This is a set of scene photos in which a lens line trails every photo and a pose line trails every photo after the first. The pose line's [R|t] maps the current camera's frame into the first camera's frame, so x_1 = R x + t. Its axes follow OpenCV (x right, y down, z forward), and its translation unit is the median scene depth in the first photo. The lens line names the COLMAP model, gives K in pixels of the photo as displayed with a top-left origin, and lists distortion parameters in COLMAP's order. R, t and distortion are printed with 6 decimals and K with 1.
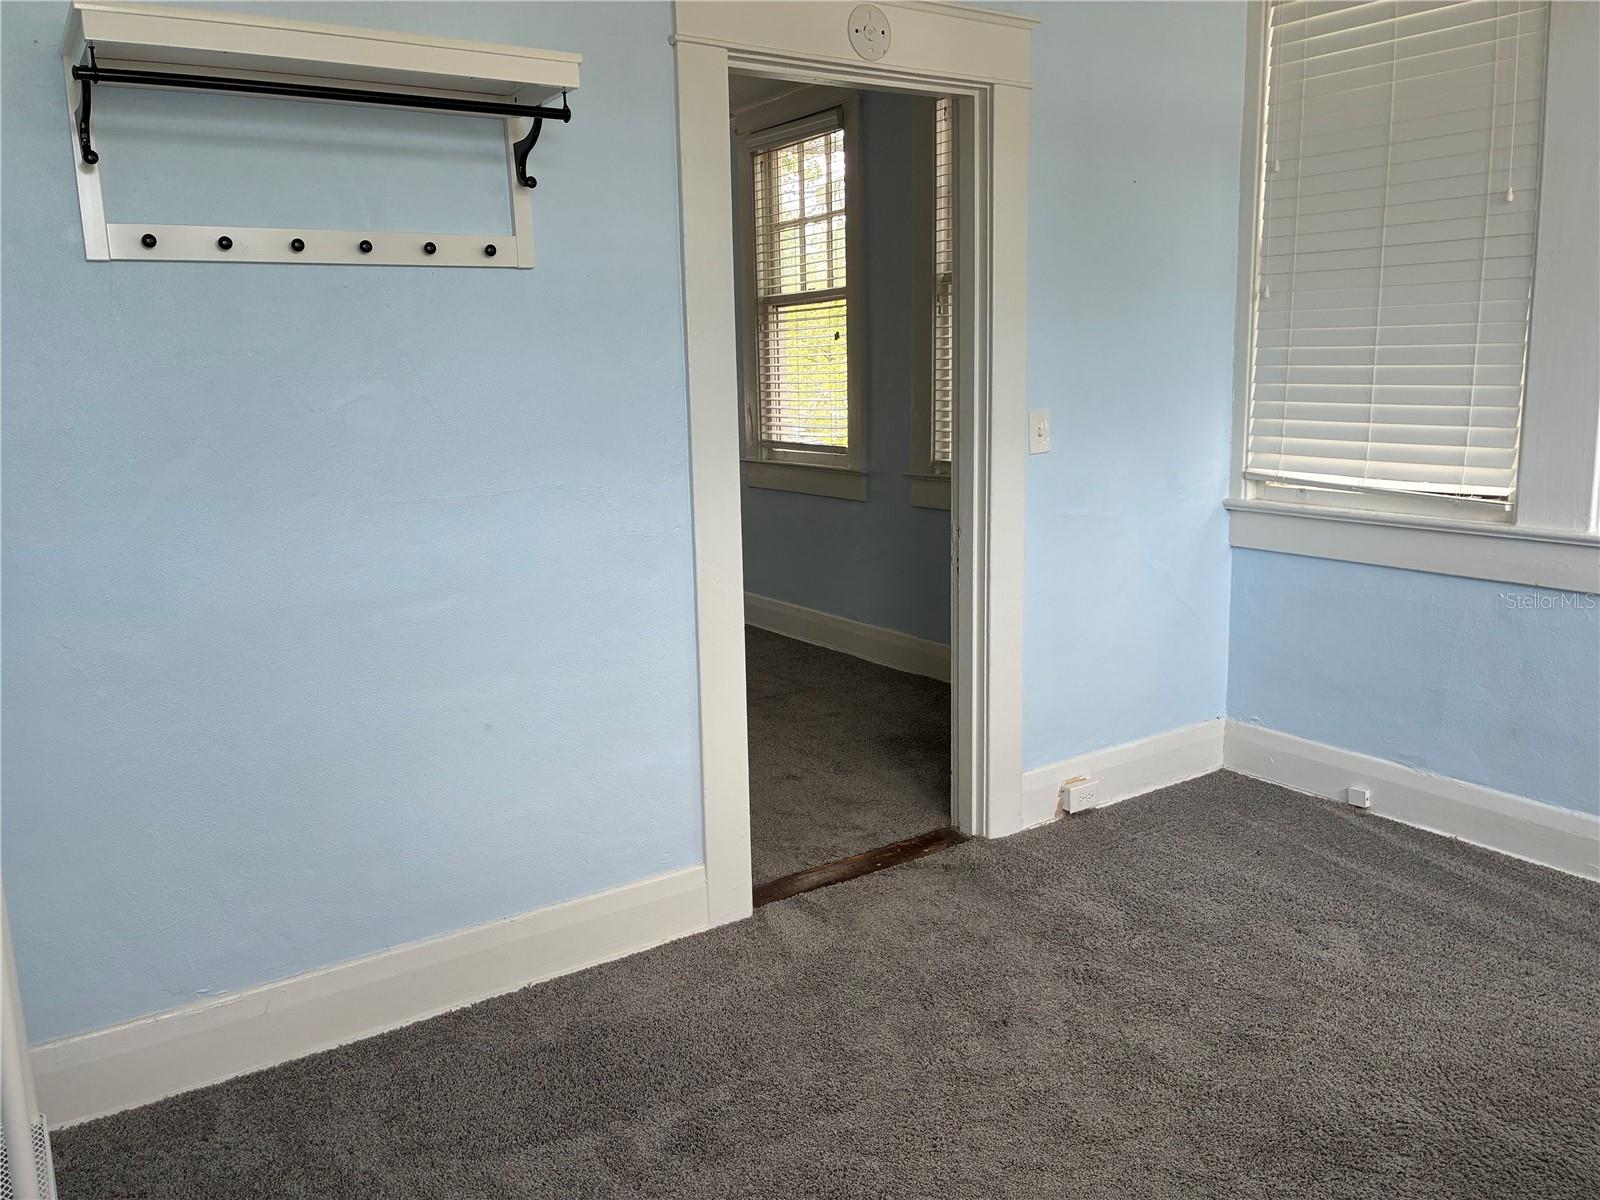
lens RADIAL K [[1249.1, 0, 796.4], [0, 1249.1, 591.9], [0, 0, 1]] dist [0.080393, -0.123695]
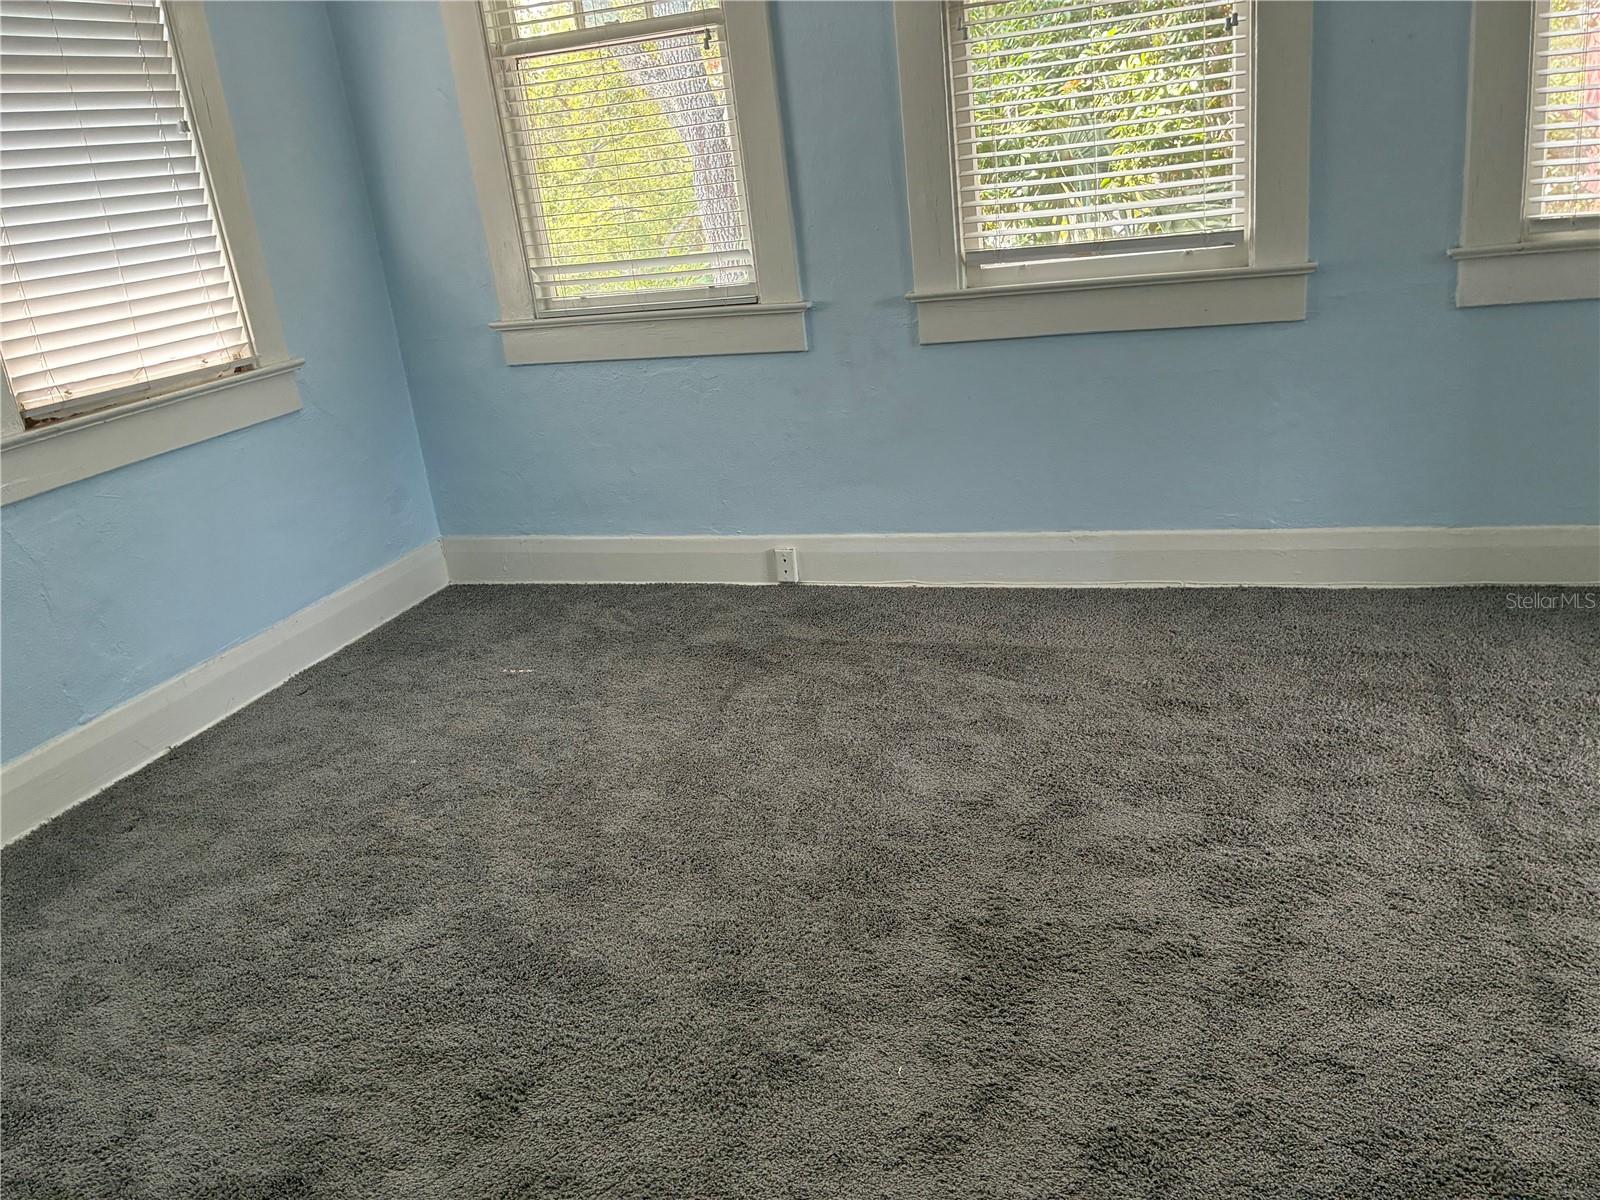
lens RADIAL K [[1209.7, 0, 806.7], [0, 1209.7, 591.4], [0, 0, 1]] dist [0.018258, -0.012449]
pose [[0.786665, -0.282707, 0.548848, -0.329053], [0.204501, 0.958130, 0.200414, -0.079436], [-0.582526, -0.045419, 0.811542, 0.480301]]
